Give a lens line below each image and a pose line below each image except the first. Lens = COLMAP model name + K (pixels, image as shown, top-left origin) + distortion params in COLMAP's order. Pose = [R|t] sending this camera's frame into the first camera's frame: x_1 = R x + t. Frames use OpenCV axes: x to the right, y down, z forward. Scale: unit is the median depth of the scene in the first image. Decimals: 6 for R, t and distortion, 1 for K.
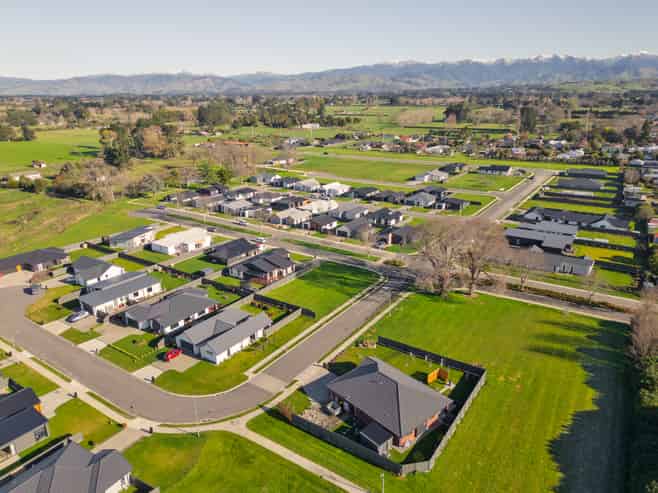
lens RADIAL K [[462.2, 0, 329.7], [0, 462.2, 246.7], [0, 0, 1]] dist [0.051618, -0.025652]
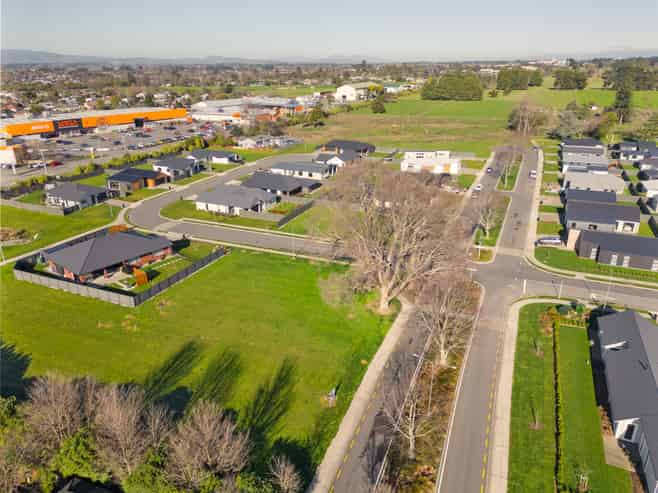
lens RADIAL K [[462.2, 0, 333.0], [0, 462.2, 251.4], [0, 0, 1]] dist [0.051618, -0.025652]
pose [[0.181669, 0.373218, -0.909783, 0.973848], [-0.307939, 0.900237, 0.307811, -0.142885], [0.933900, 0.224238, 0.278474, 0.955534]]
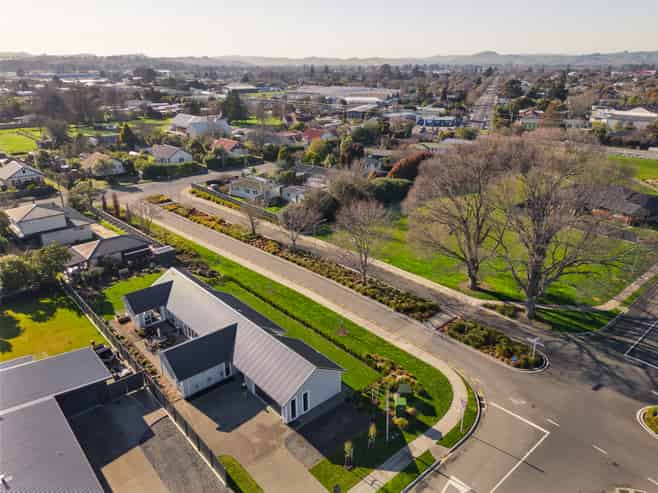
lens RADIAL K [[462.2, 0, 330.9], [0, 462.2, 246.9], [0, 0, 1]] dist [0.051618, -0.025652]
pose [[-0.967104, -0.068506, 0.244985, 0.413003], [0.102927, 0.775322, 0.623122, -0.339647], [-0.232630, 0.627839, -0.742766, 1.737926]]
